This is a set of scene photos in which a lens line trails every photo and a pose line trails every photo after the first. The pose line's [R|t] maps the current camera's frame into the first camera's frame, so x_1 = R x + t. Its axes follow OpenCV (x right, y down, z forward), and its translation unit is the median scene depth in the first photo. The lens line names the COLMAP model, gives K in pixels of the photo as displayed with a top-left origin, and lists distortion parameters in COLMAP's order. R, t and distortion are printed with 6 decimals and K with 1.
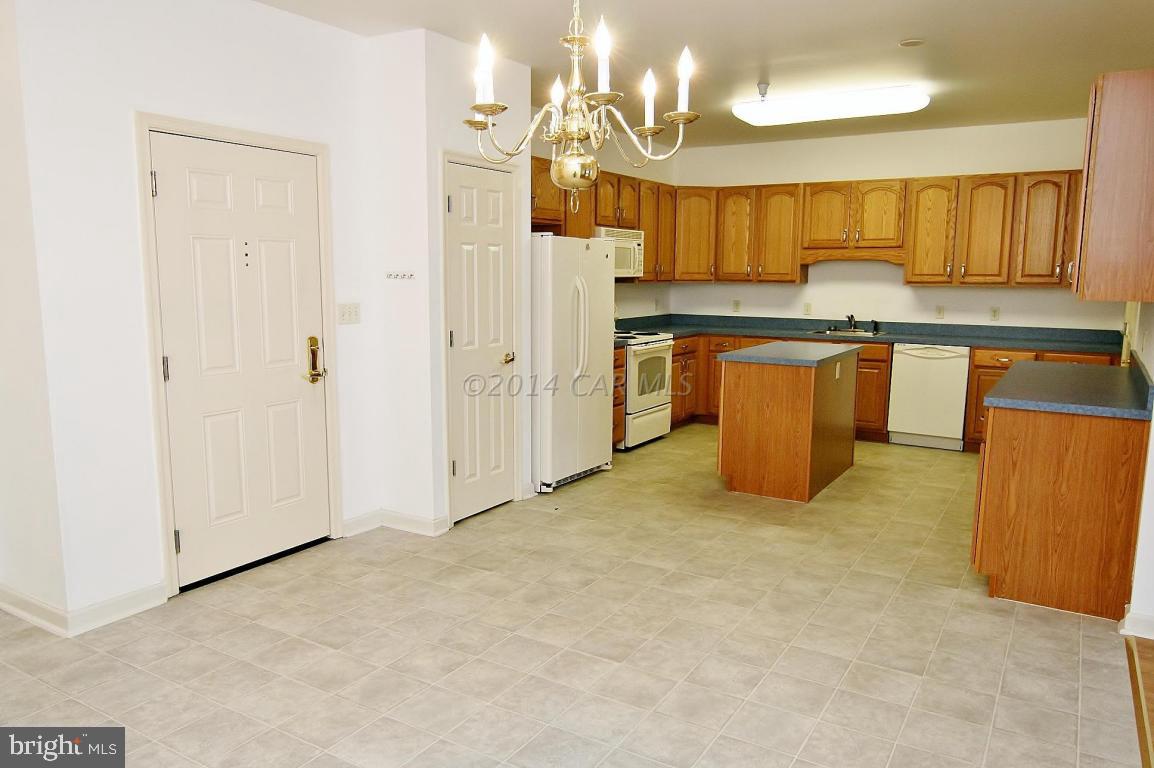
lens RADIAL K [[823.0, 0, 574.9], [0, 823.0, 389.9], [0, 0, 1]] dist [0.002422, -0.017302]
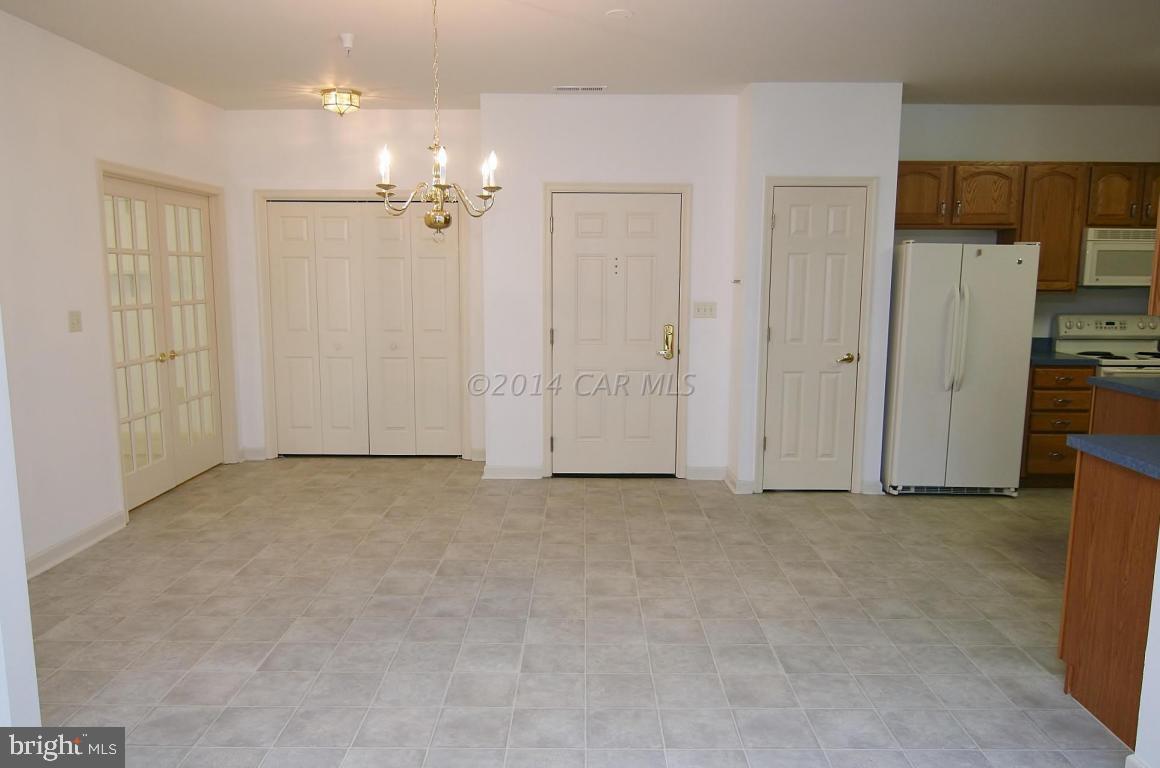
lens RADIAL K [[828.6, 0, 579.8], [0, 828.6, 384.0], [0, 0, 1]] dist [-0.007190, 0.003018]
pose [[0.518580, 0.107018, -0.848305, 0.797372], [-0.124253, 0.991037, 0.049067, -0.016690], [0.845953, 0.079960, 0.527229, 0.156337]]
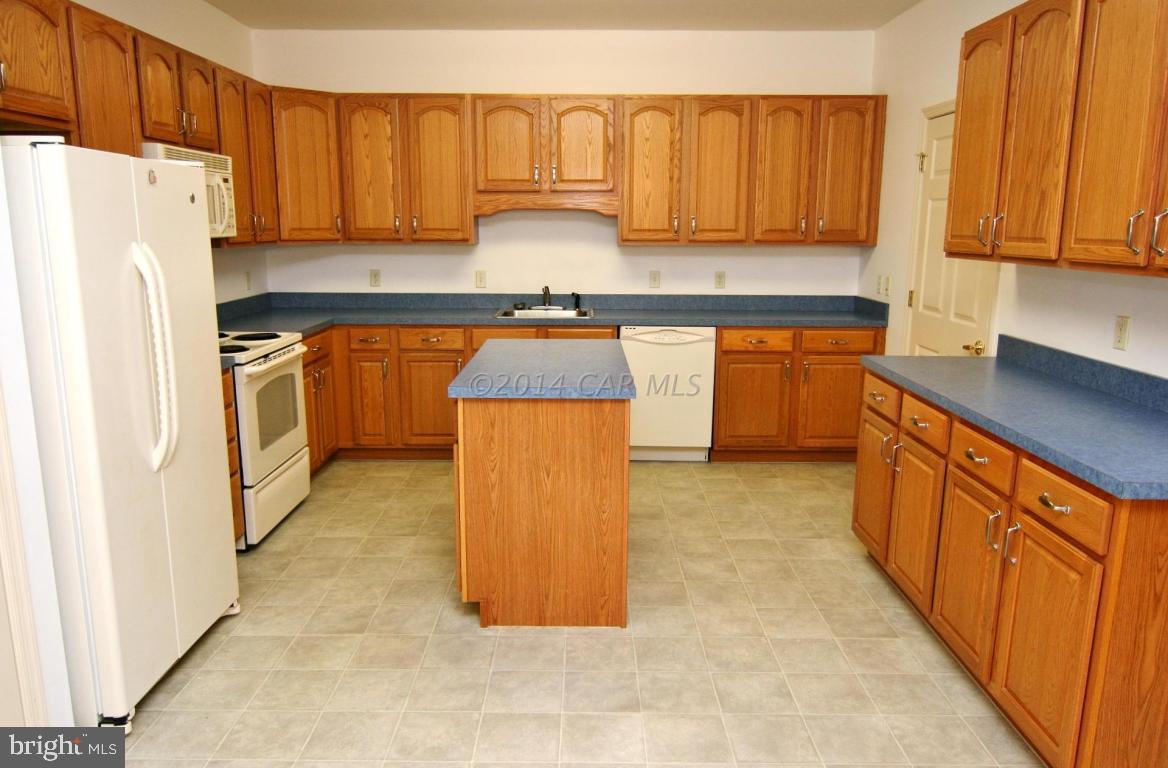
lens RADIAL K [[834.3, 0, 590.6], [0, 834.3, 393.8], [0, 0, 1]] dist [-0.007190, 0.003018]
pose [[0.849802, -0.108286, 0.515859, -0.033237], [0.077805, 0.993719, 0.080425, -0.096232], [-0.521328, -0.028209, 0.852890, 0.634617]]
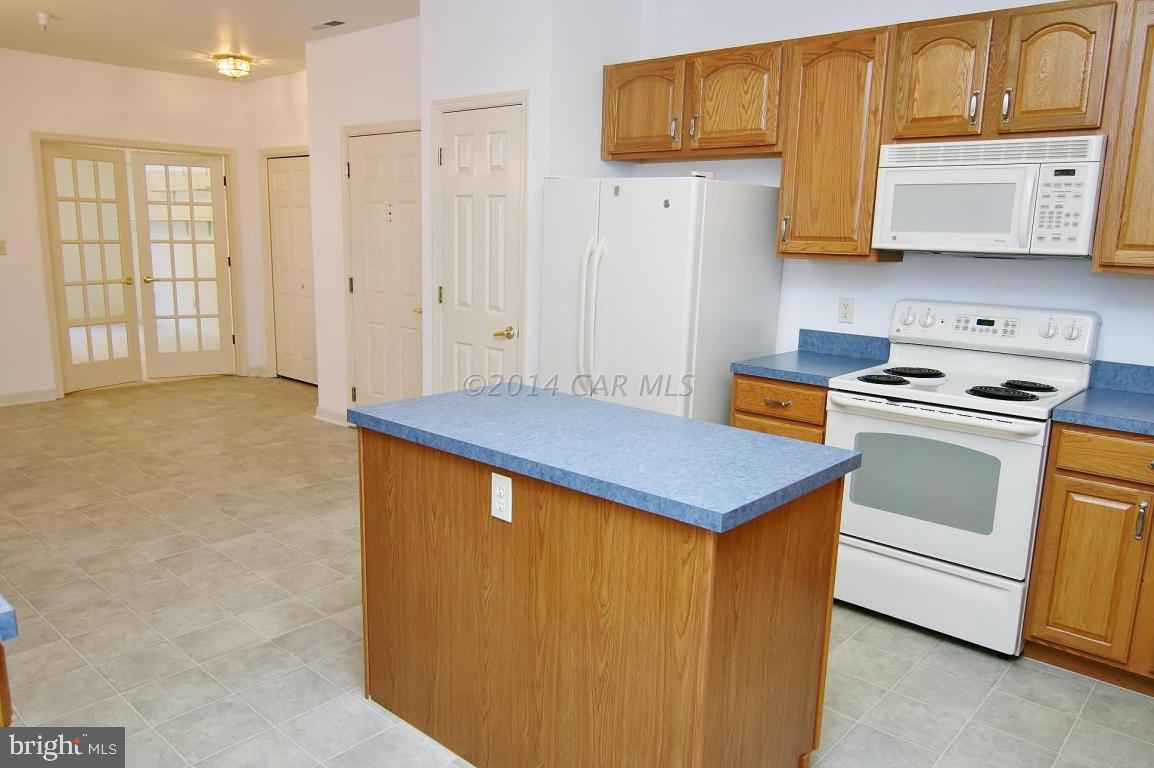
lens RADIAL K [[823.0, 0, 572.7], [0, 823.0, 394.1], [0, 0, 1]] dist [0.002422, -0.017302]
pose [[-0.173495, 0.180768, -0.968103, 0.871608], [-0.168760, 0.963013, 0.210061, -0.197186], [0.970268, 0.199821, -0.136571, 1.428188]]
